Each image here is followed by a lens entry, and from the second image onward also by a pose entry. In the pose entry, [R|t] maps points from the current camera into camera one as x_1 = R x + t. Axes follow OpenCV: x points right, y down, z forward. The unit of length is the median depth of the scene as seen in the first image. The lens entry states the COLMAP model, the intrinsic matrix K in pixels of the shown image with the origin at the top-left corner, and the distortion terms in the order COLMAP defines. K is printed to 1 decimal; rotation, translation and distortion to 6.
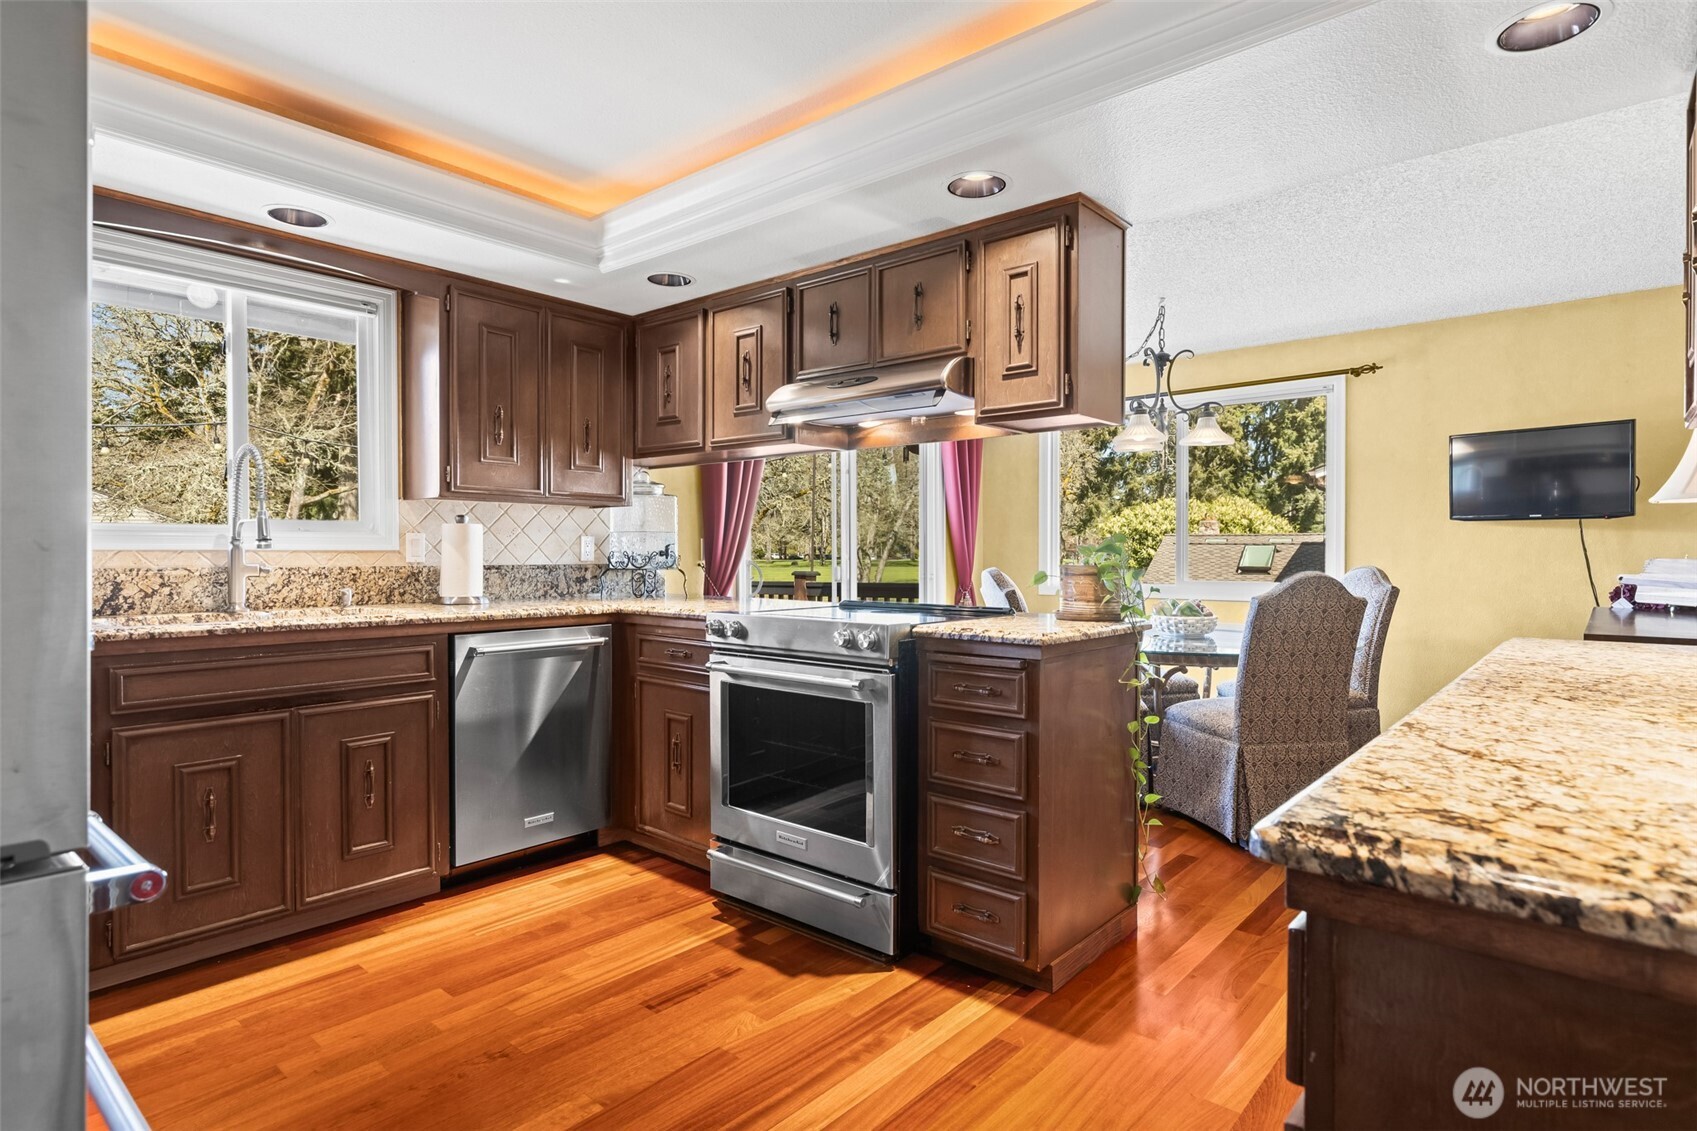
lens RADIAL K [[891.4, 0, 848.5], [0, 891.4, 565.5], [0, 0, 1]] dist [0.000615, 0.000383]
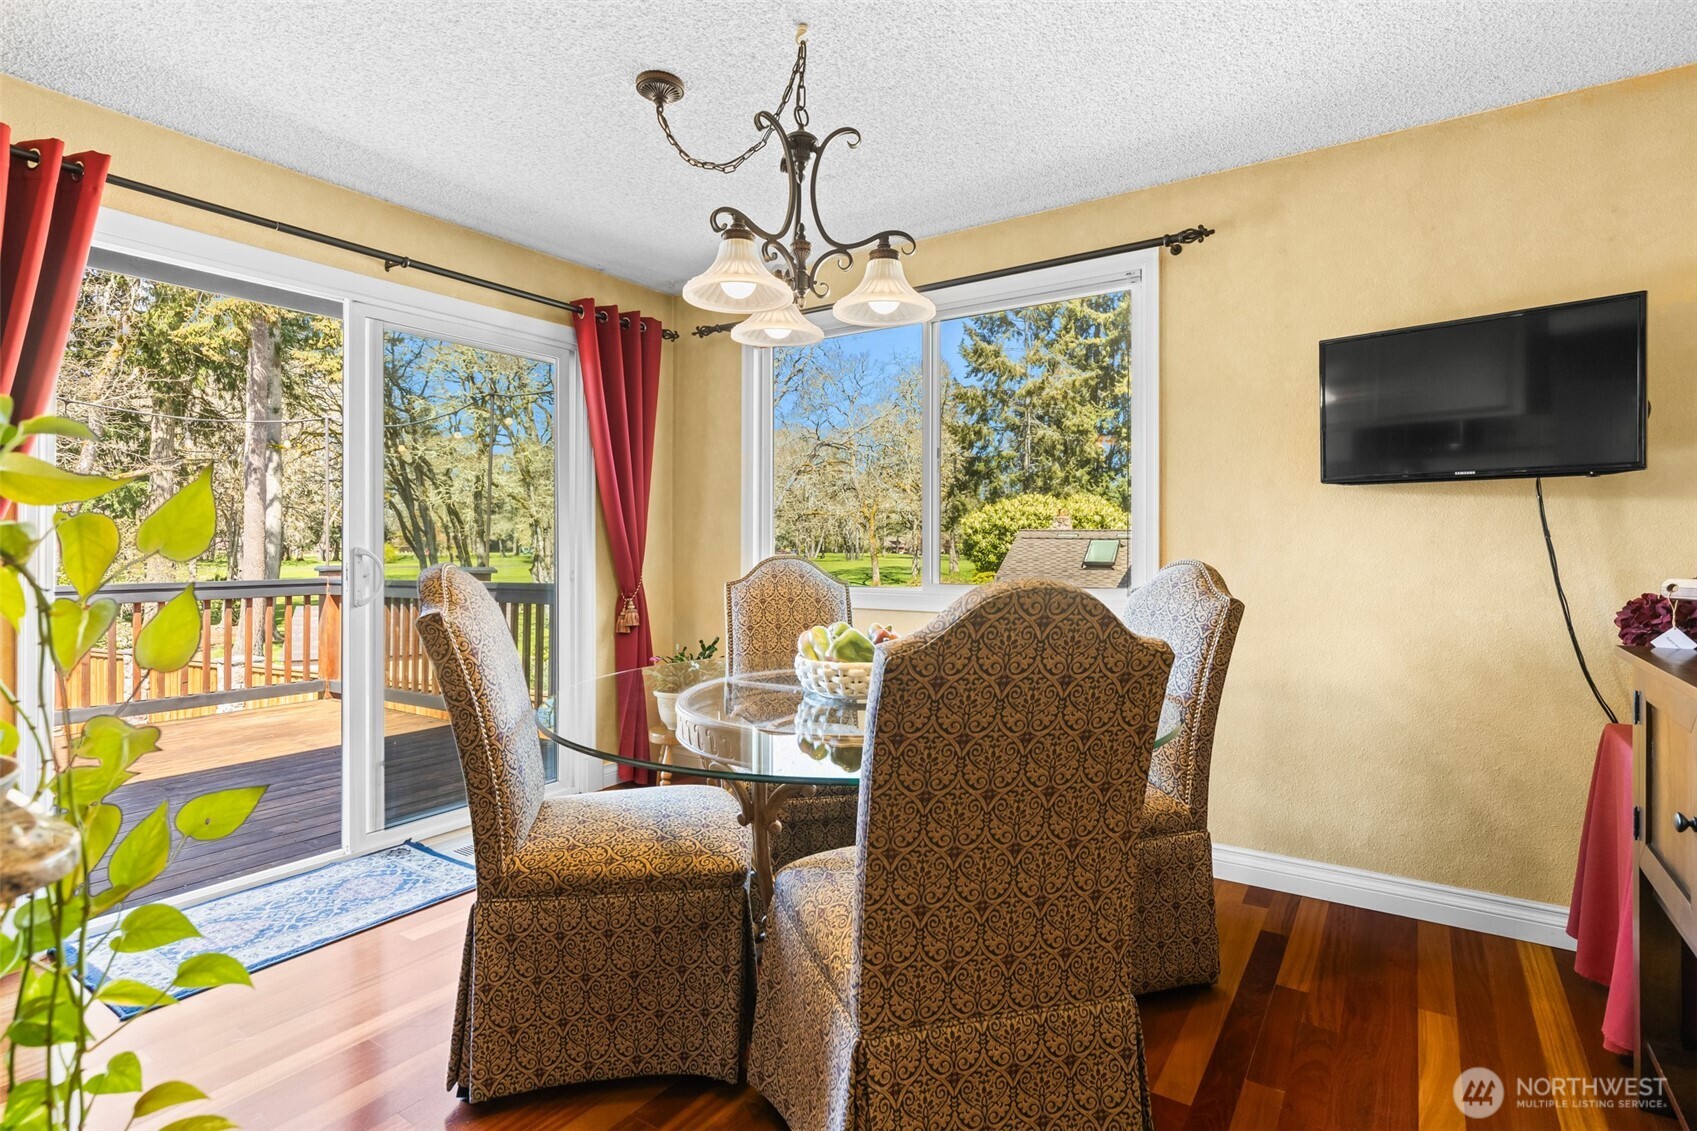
lens RADIAL K [[887.1, 0, 848.9], [0, 887.1, 544.8], [0, 0, 1]] dist [0.004497, 0.000848]
pose [[0.989807, 0.003799, 0.142364, 0.317482], [-0.001364, 0.999851, -0.017197, 0.000412], [-0.142409, 0.016828, 0.989665, 0.522949]]
